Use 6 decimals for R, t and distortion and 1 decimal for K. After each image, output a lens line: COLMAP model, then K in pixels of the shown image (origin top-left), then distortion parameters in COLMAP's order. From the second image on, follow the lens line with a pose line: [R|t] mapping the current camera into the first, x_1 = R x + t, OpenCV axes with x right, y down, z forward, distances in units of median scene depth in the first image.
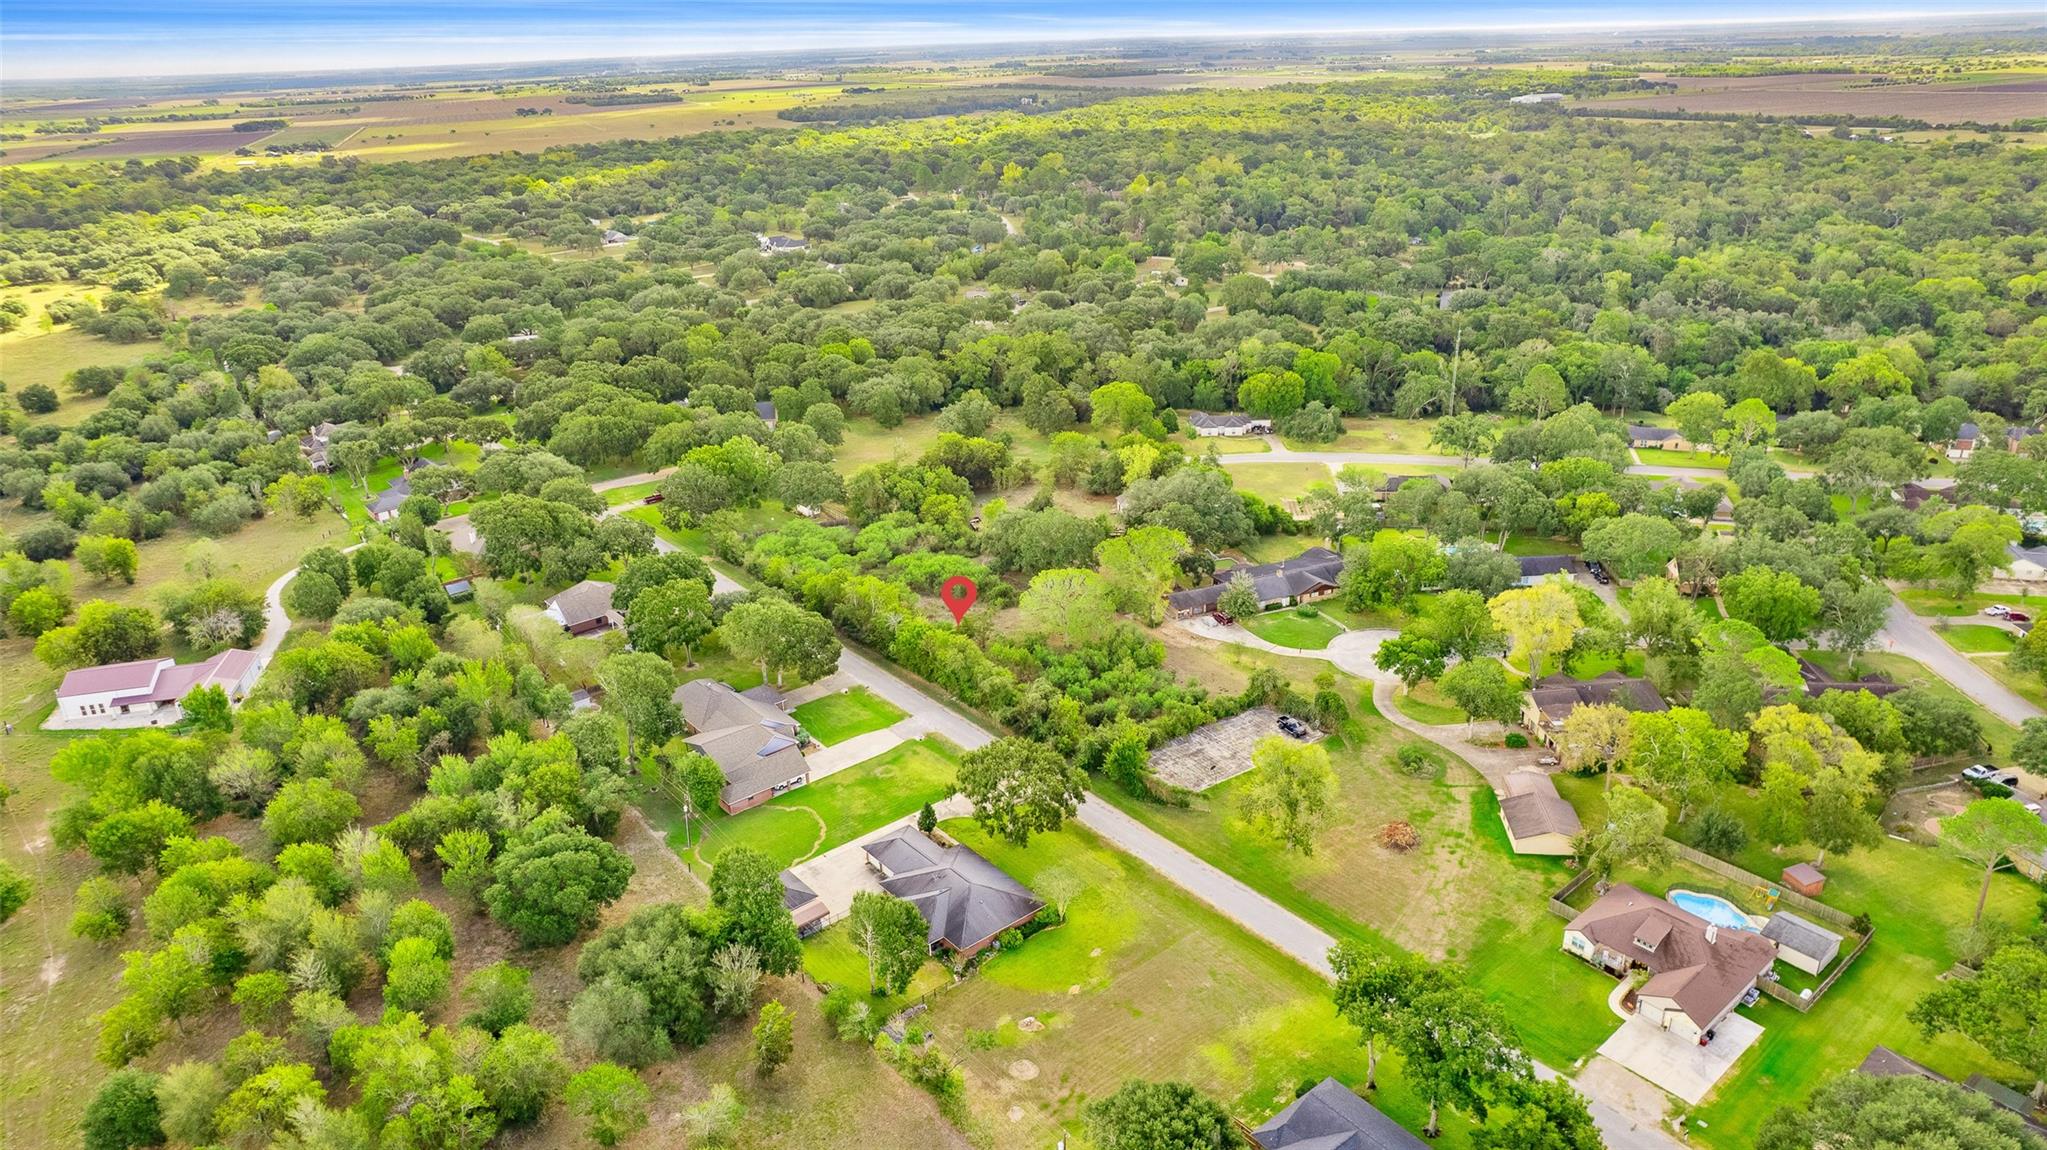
lens RADIAL K [[1310.1, 0, 1020.9], [0, 1310.1, 573.3], [0, 0, 1]] dist [-0.082299, 0.075801]
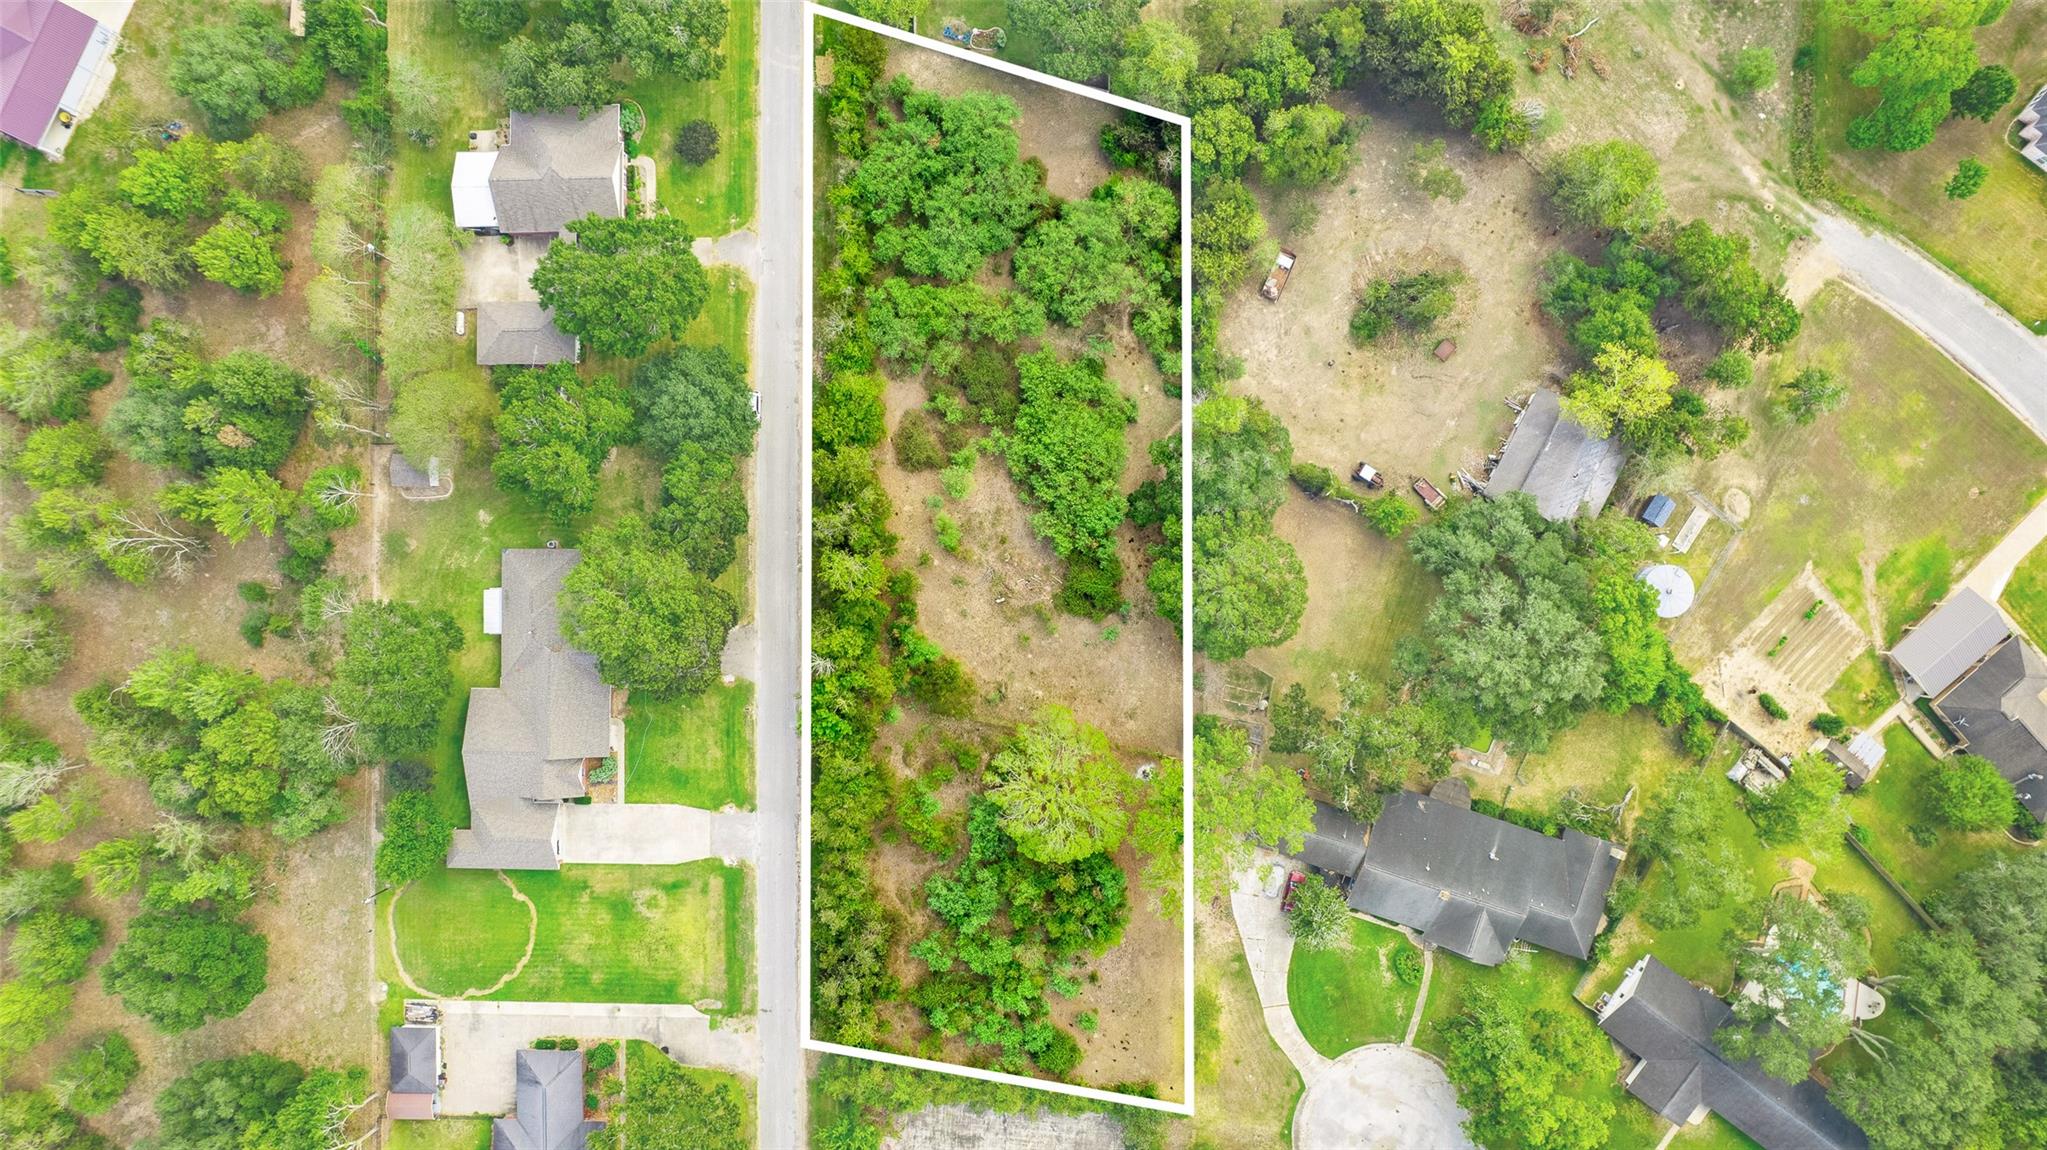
lens RADIAL K [[1310.1, 0, 1020.9], [0, 1310.1, 573.3], [0, 0, 1]] dist [-0.082299, 0.075801]
pose [[0.772401, 0.635100, 0.006743, -0.050018], [-0.245185, 0.288363, 0.925598, -0.558774], [0.585903, -0.716586, 0.378448, 0.791388]]
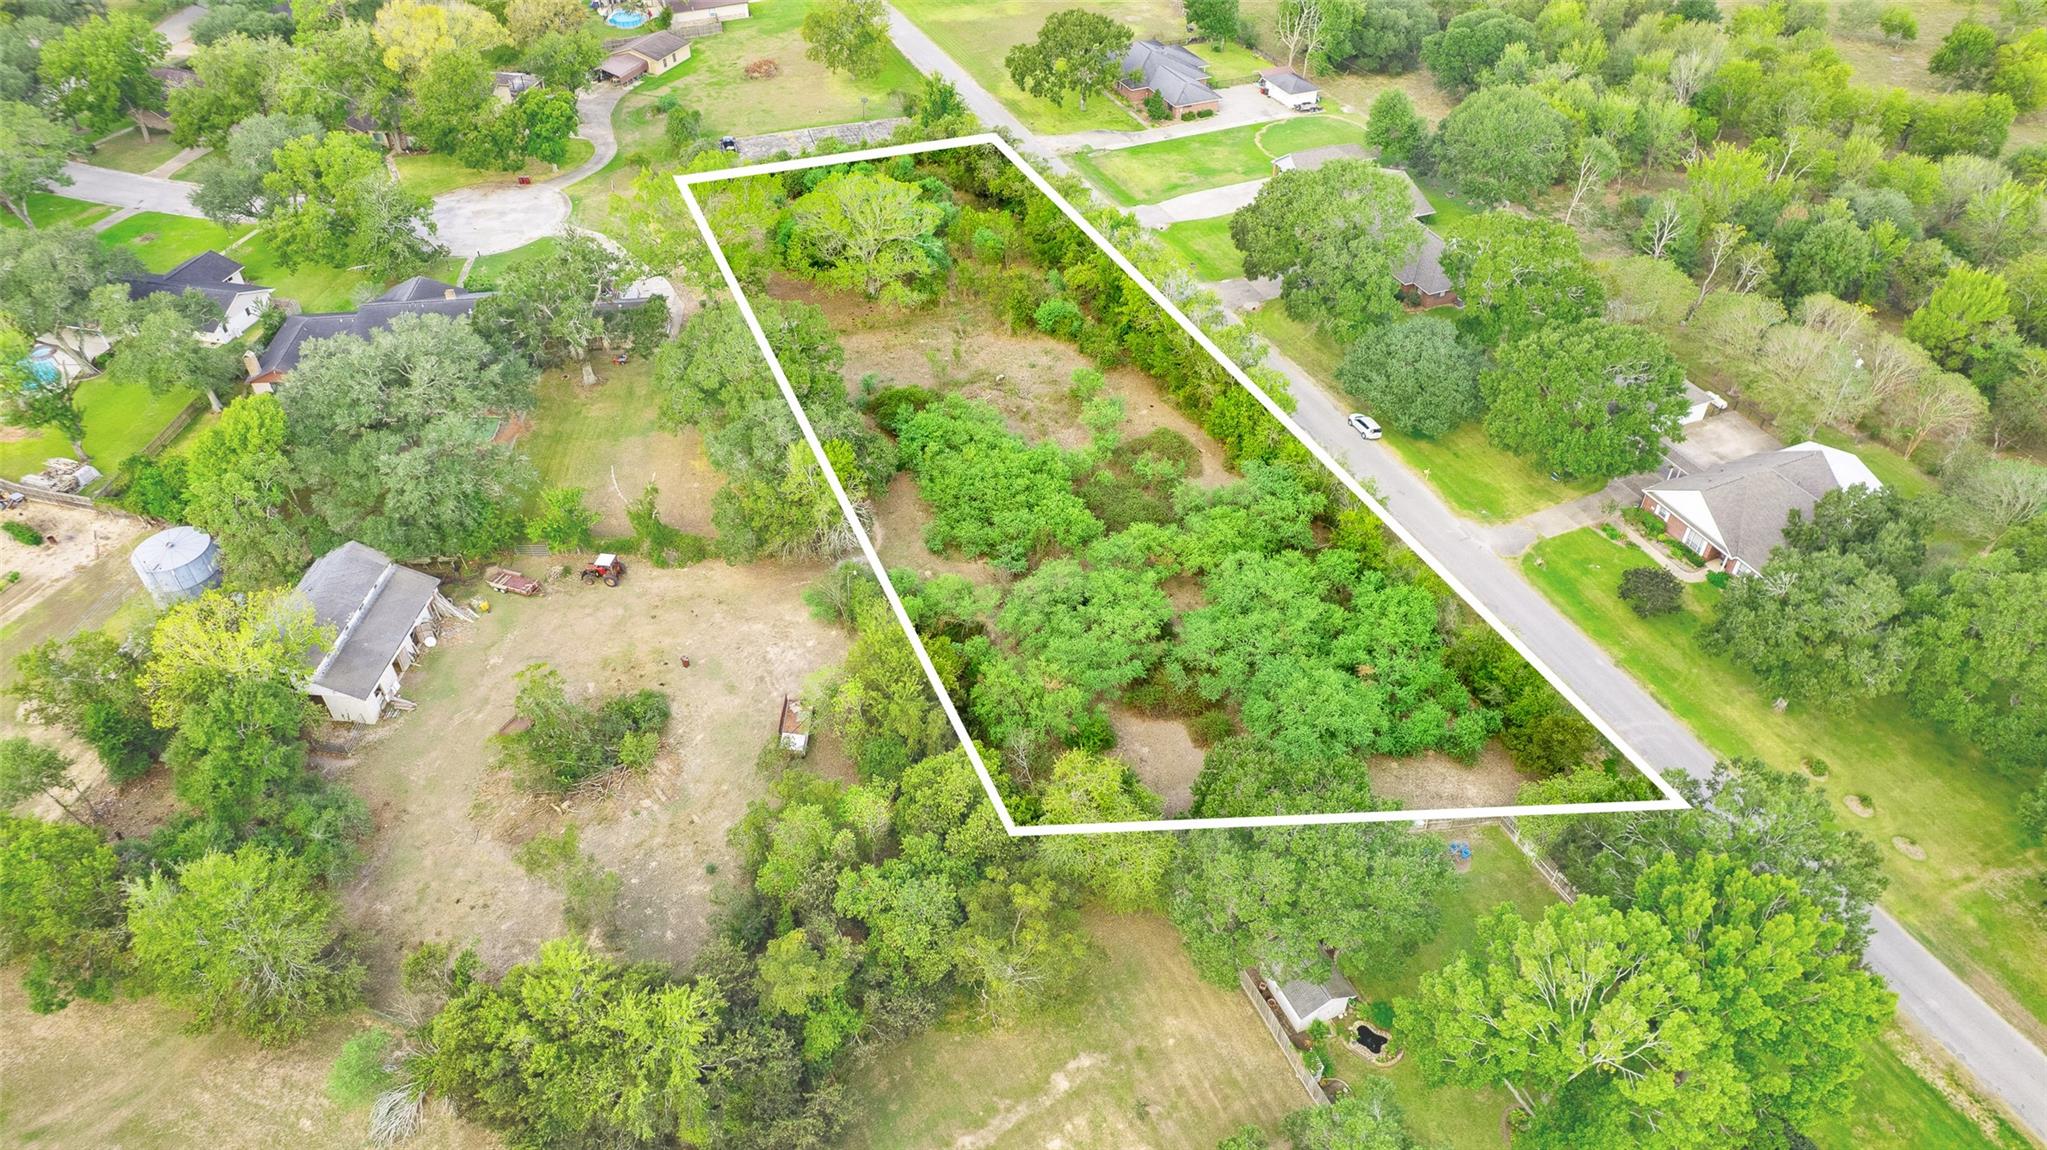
lens RADIAL K [[1310.1, 0, 1020.9], [0, 1310.1, 573.3], [0, 0, 1]] dist [-0.082299, 0.075801]
pose [[-0.960555, -0.152836, 0.232326, -0.195553], [0.138814, 0.460391, 0.876796, -0.414420], [-0.240967, 0.874461, -0.421015, 1.321173]]
